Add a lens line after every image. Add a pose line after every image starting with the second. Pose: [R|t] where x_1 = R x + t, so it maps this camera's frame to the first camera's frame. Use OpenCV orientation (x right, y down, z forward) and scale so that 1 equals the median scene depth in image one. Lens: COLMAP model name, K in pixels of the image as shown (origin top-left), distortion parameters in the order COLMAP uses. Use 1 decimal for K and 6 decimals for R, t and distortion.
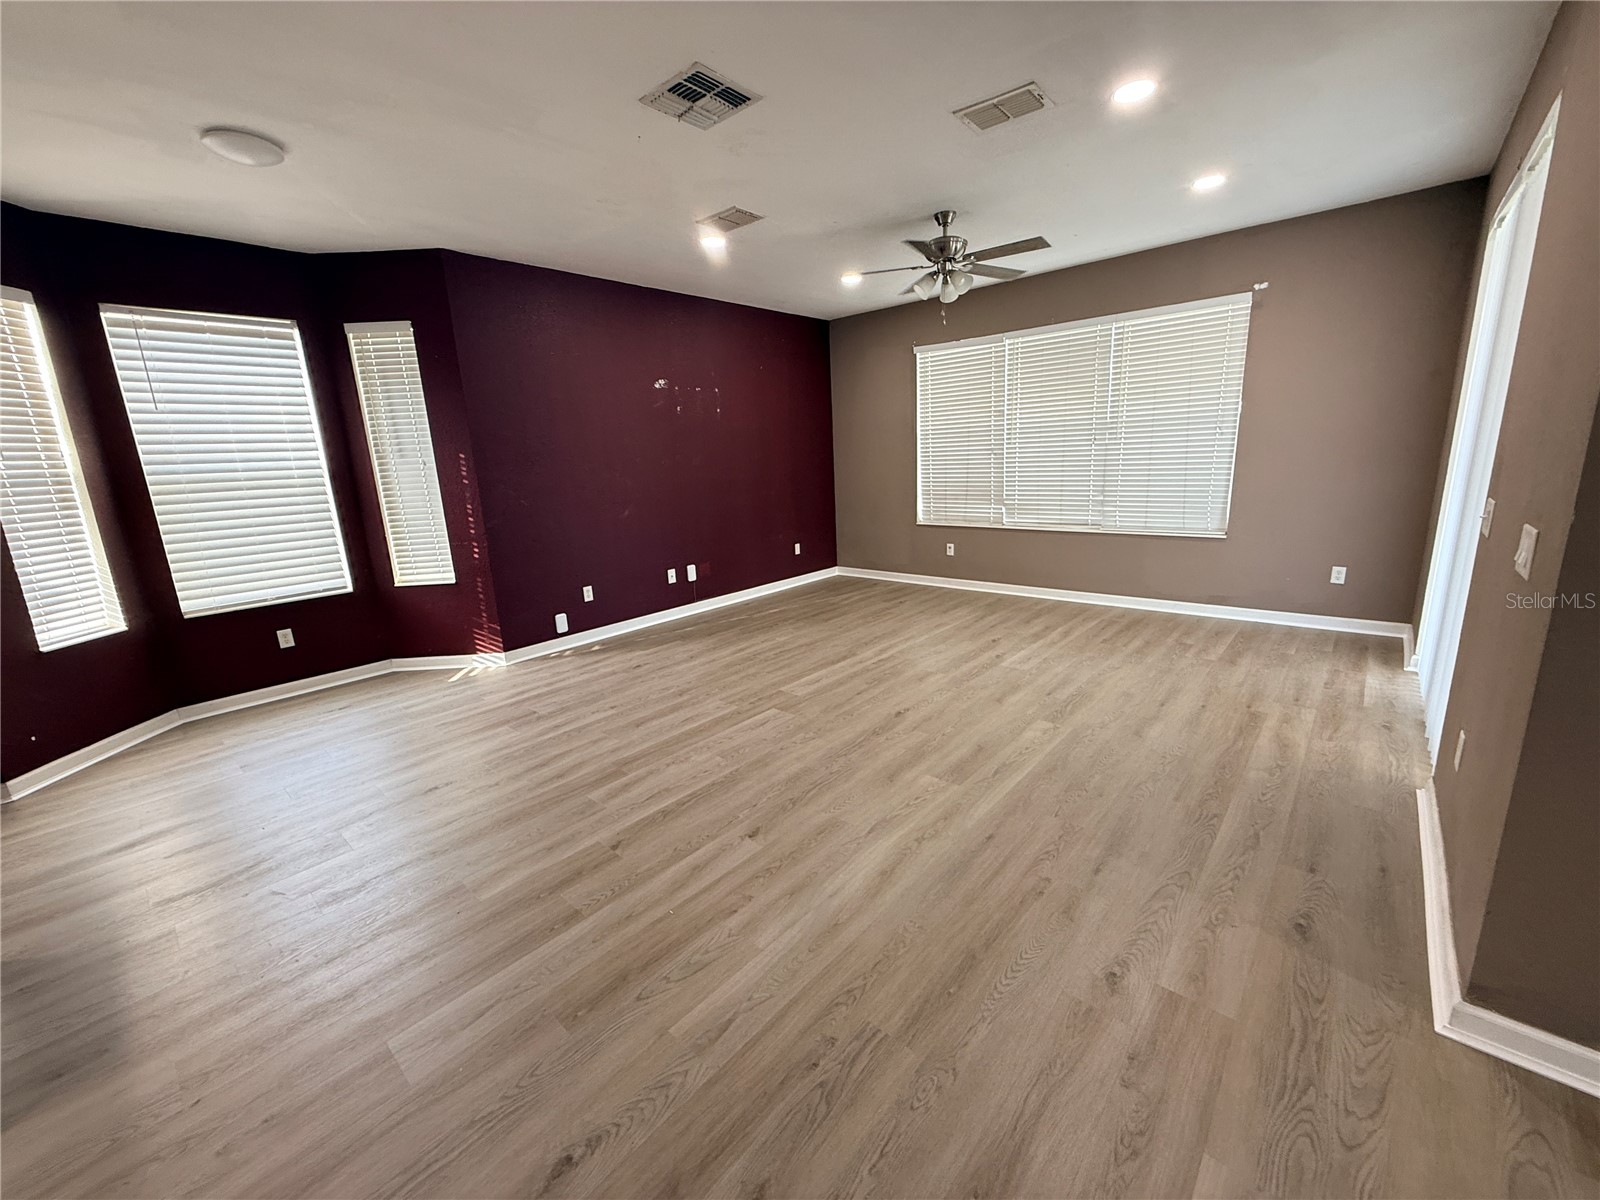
lens RADIAL K [[640.3, 0, 795.5], [0, 640.3, 603.6], [0, 0, 1]] dist [-0.001308, 0.000415]
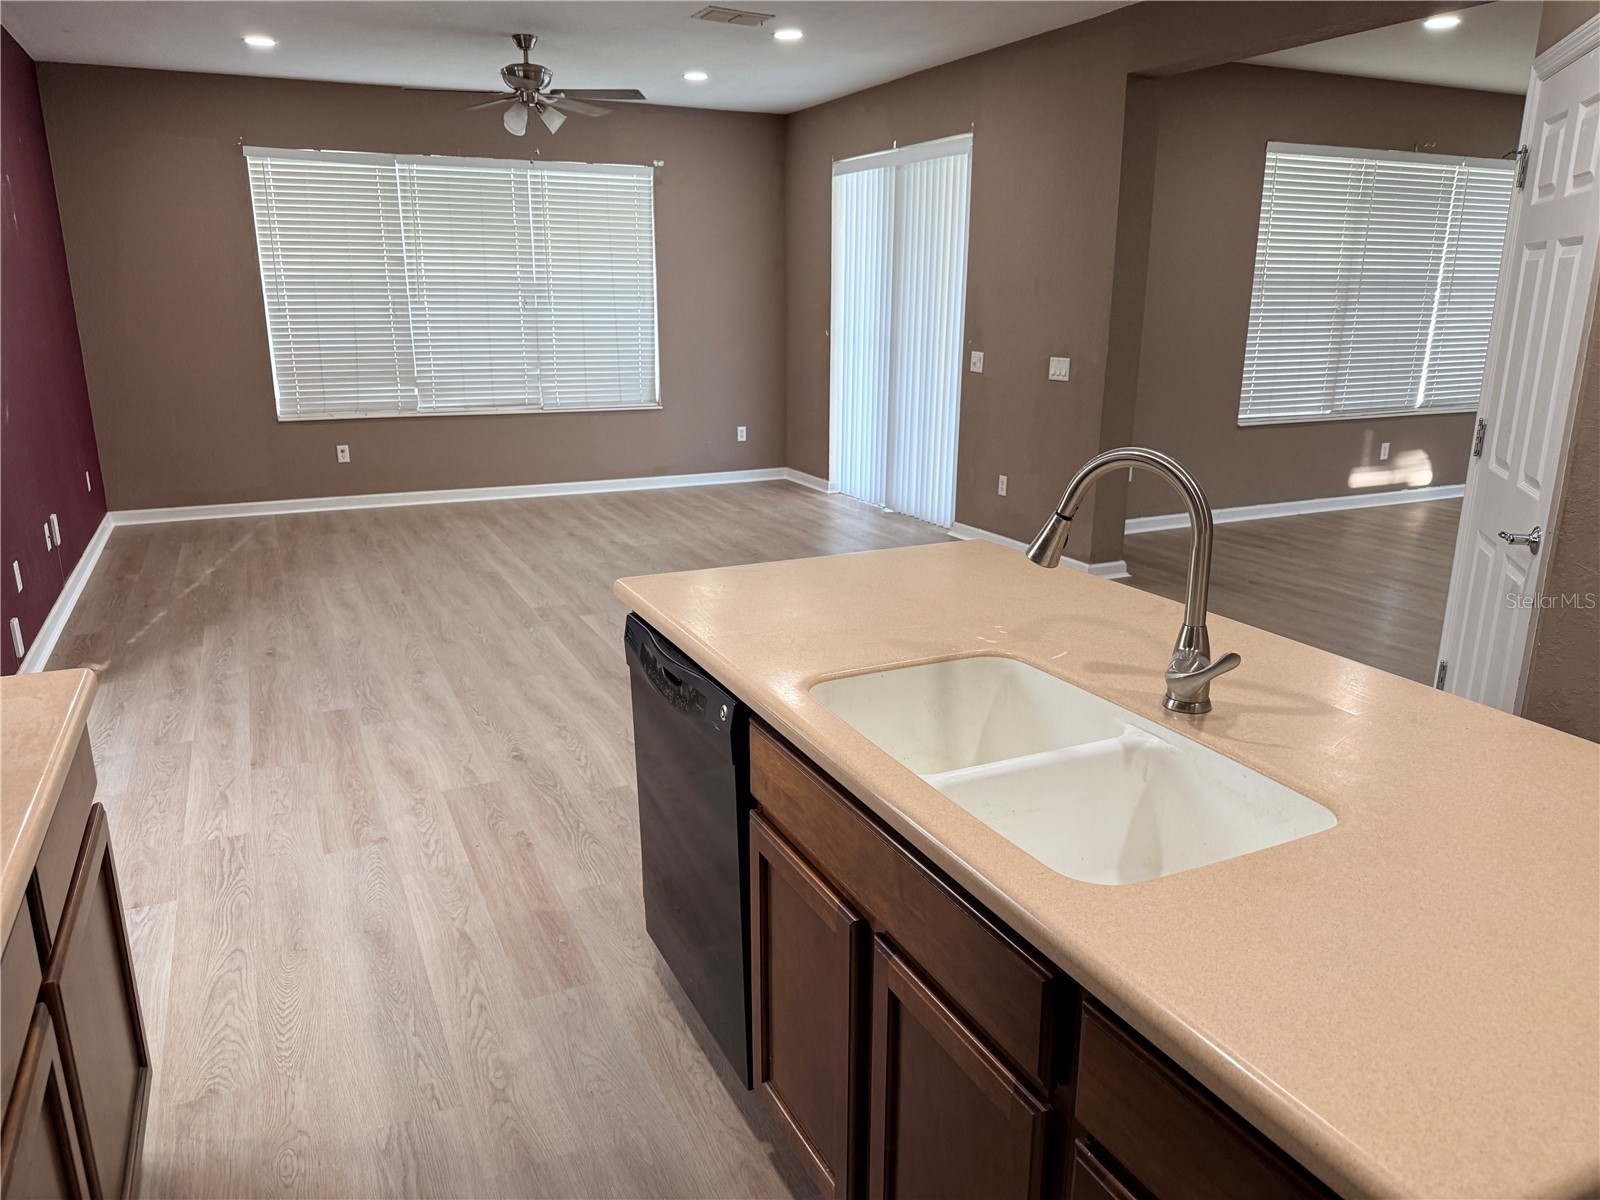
lens RADIAL K [[1139.7, 0, 804.9], [0, 1139.7, 601.3], [0, 0, 1]] dist [-0.002680, -0.006795]
pose [[0.385208, -0.196075, 0.901759, -1.370023], [0.190306, 0.973042, 0.130281, 0.008981], [-0.902994, 0.121425, 0.412138, 0.133014]]
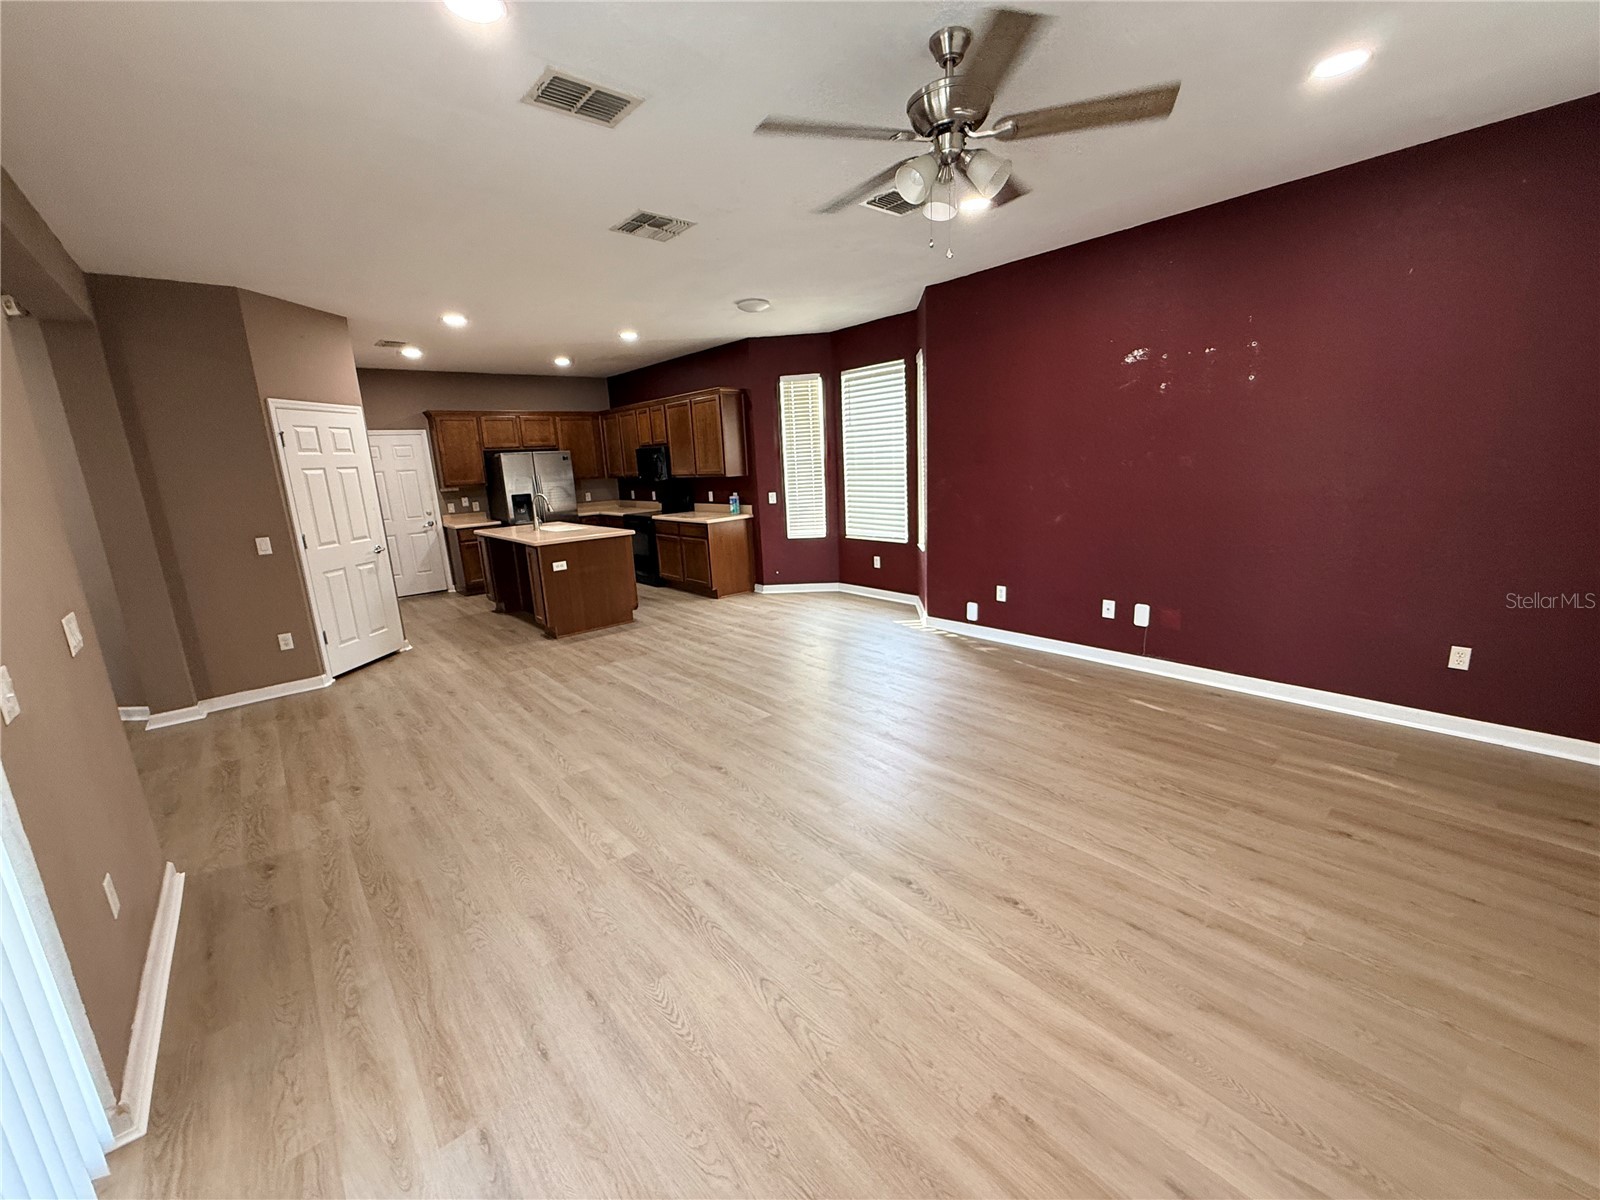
lens RADIAL K [[640.3, 0, 796.3], [0, 640.3, 604.3], [0, 0, 1]] dist [-0.001308, 0.000415]
pose [[-0.132549, 0.275972, -0.951982, 1.019485], [-0.170638, 0.939763, 0.296189, -0.367056], [0.976378, 0.201703, -0.077473, 1.190761]]
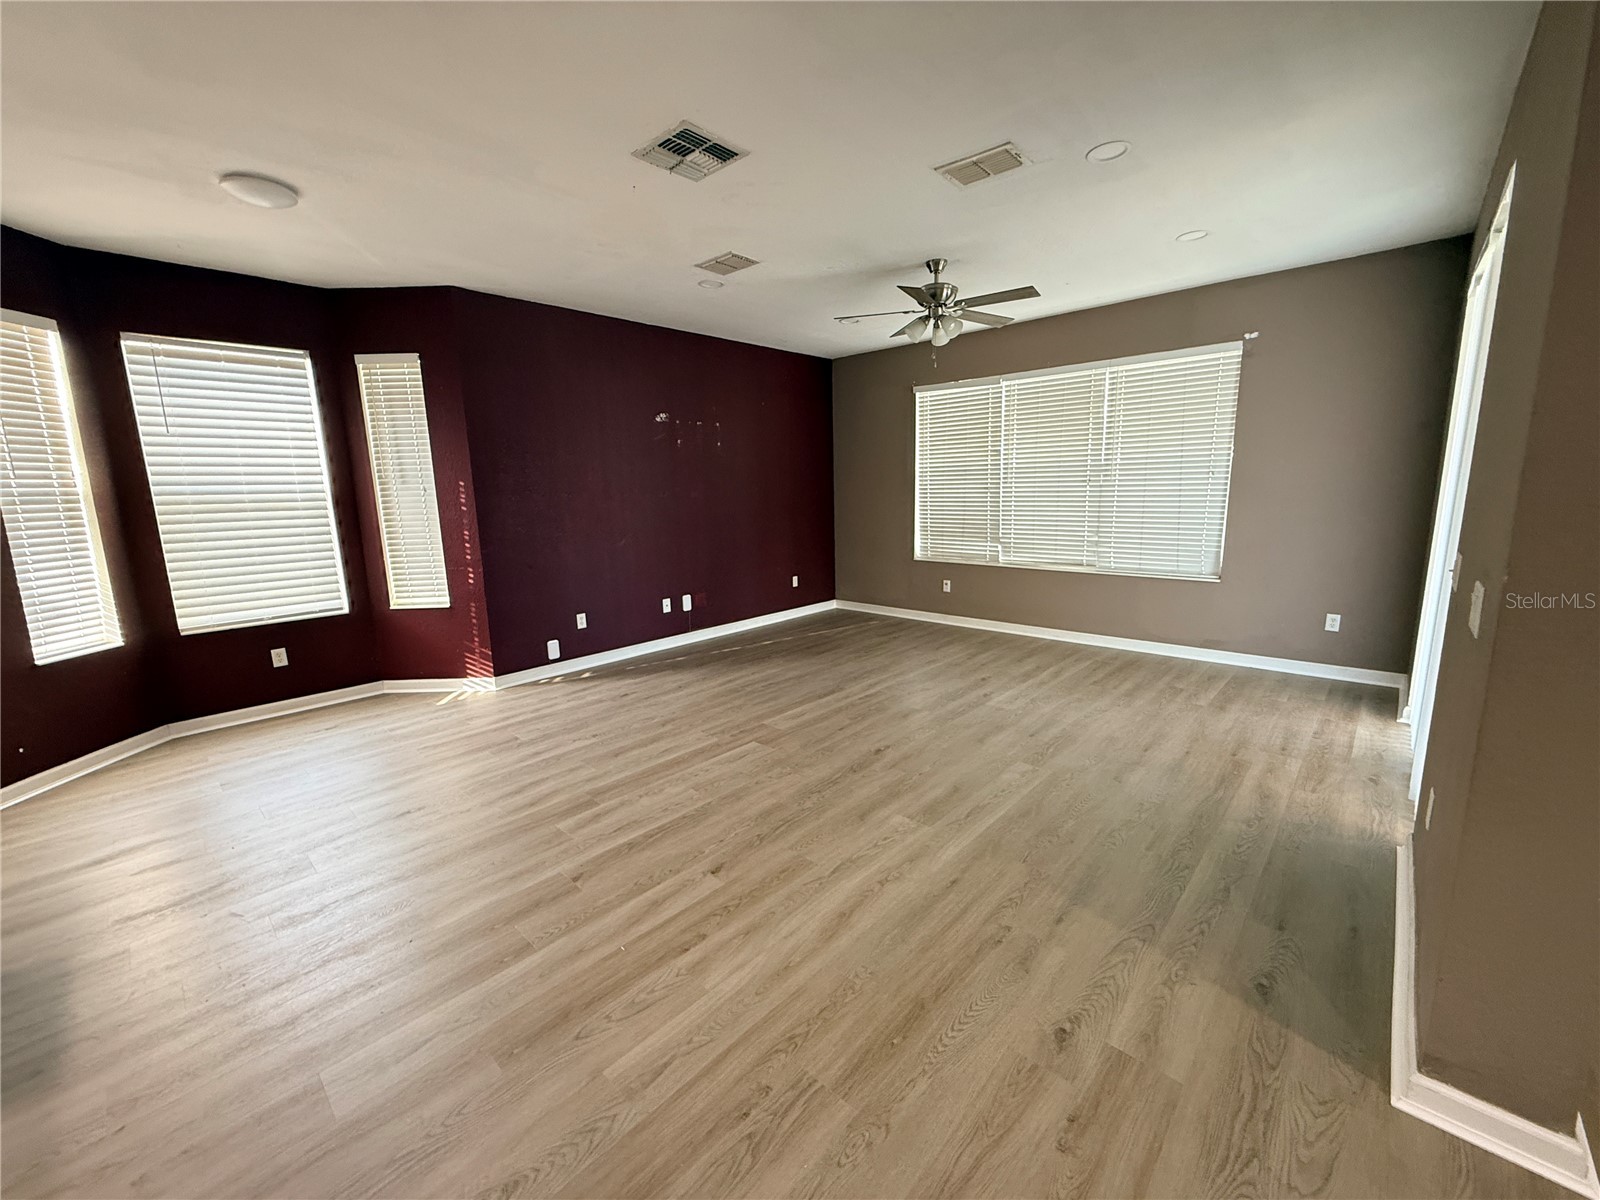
lens RADIAL K [[640.3, 0, 795.8], [0, 640.3, 603.0], [0, 0, 1]] dist [-0.001308, 0.000415]
pose [[0.999508, 0.026180, -0.017293, 0.046562], [-0.026982, 0.998487, -0.047917, -0.006679], [0.016012, 0.048360, 0.998702, -0.005813]]
